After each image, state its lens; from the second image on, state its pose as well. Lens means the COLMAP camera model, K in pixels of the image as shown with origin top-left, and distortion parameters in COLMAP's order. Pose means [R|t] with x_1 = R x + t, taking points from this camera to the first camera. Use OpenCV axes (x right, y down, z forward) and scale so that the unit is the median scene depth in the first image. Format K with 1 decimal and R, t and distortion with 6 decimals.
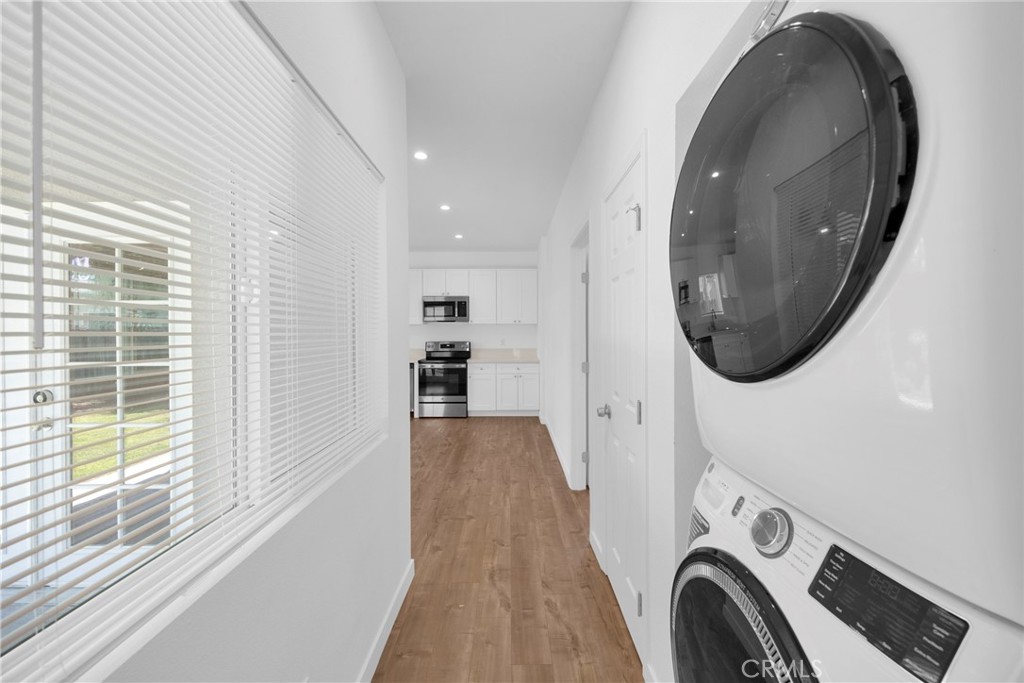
lens RADIAL K [[395.6, 0, 518.2], [0, 395.6, 348.2], [0, 0, 1]] dist [-0.000946, 0.000031]
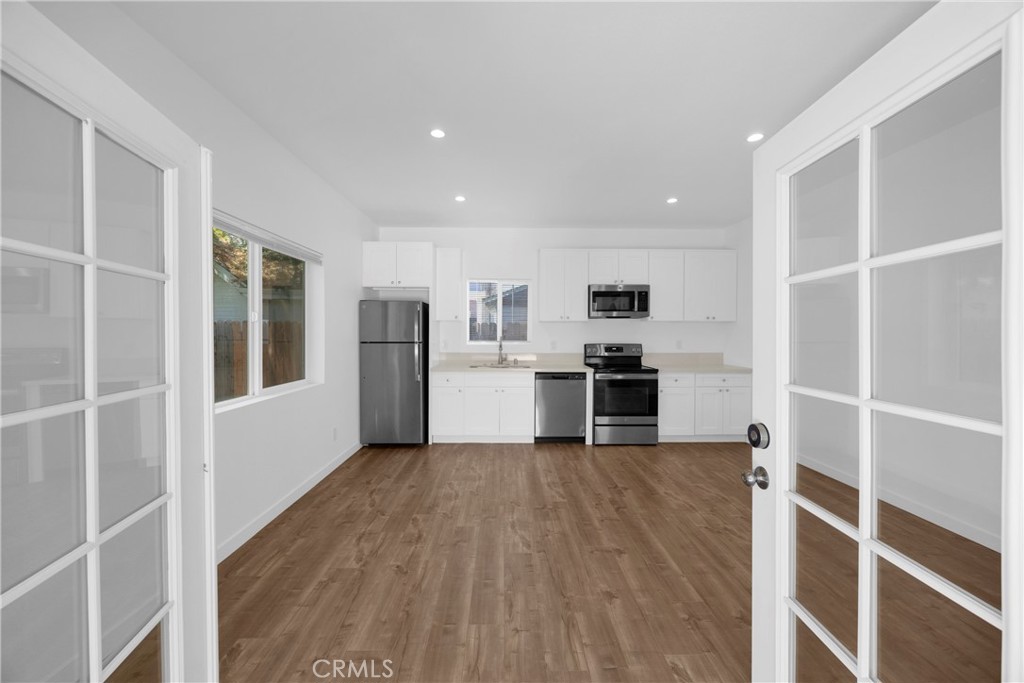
lens RADIAL K [[395.6, 0, 516.8], [0, 395.6, 339.4], [0, 0, 1]] dist [-0.000946, 0.000031]
pose [[0.999850, 0.002563, 0.017144, -0.399824], [-0.002355, 0.999924, -0.012134, -0.015592], [-0.017174, 0.012091, 0.999779, 0.242008]]
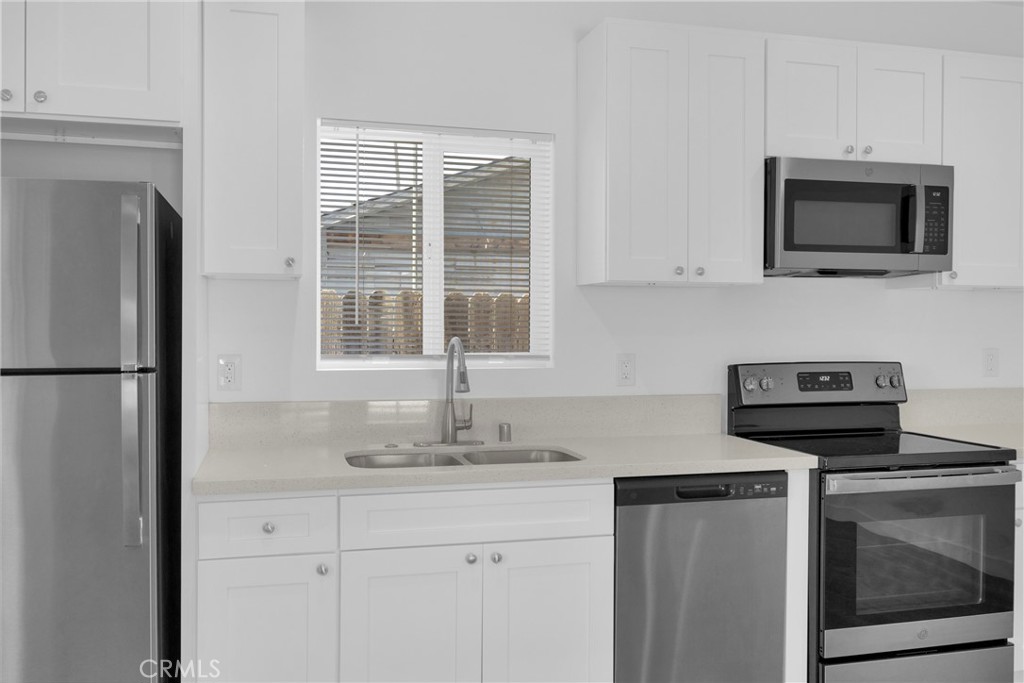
lens RADIAL K [[875.0, 0, 514.9], [0, 875.0, 336.8], [0, 0, 1]] dist [0.012871, 0.009723]
pose [[0.966322, -0.001727, 0.257330, -0.508659], [0.004879, 0.999921, -0.011611, -0.027038], [-0.257289, 0.012475, 0.966254, 0.577649]]
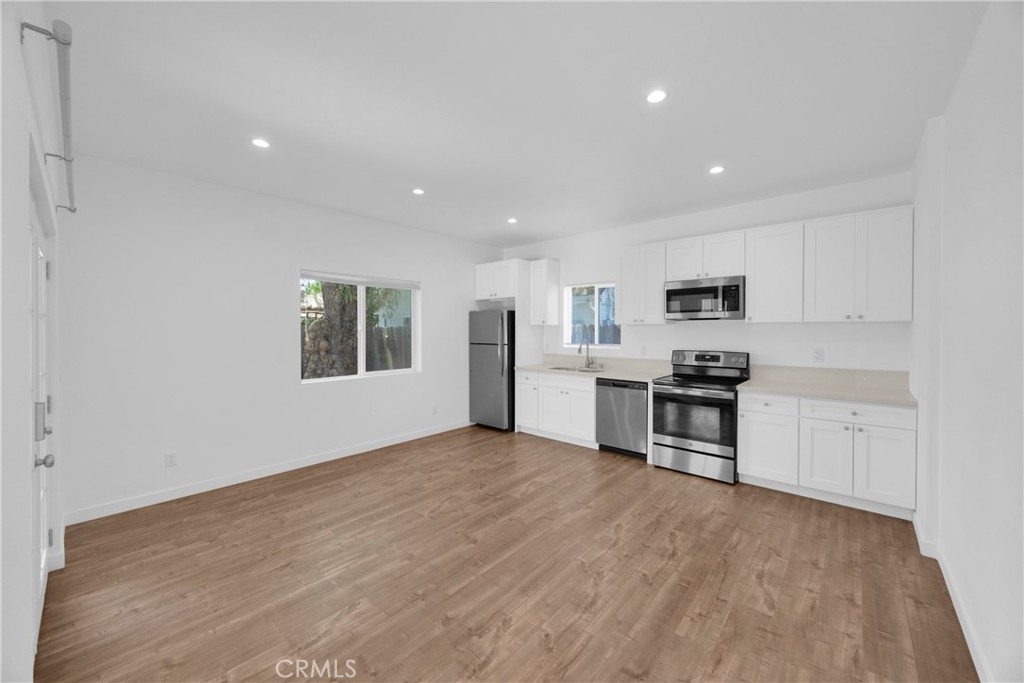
lens RADIAL K [[395.6, 0, 505.6], [0, 395.6, 335.3], [0, 0, 1]] dist [-0.000946, 0.000031]
pose [[0.732313, 0.010006, -0.680894, 0.015263], [-0.018703, 0.999810, -0.005424, -0.033385], [0.680711, 0.016707, 0.732362, 0.335270]]
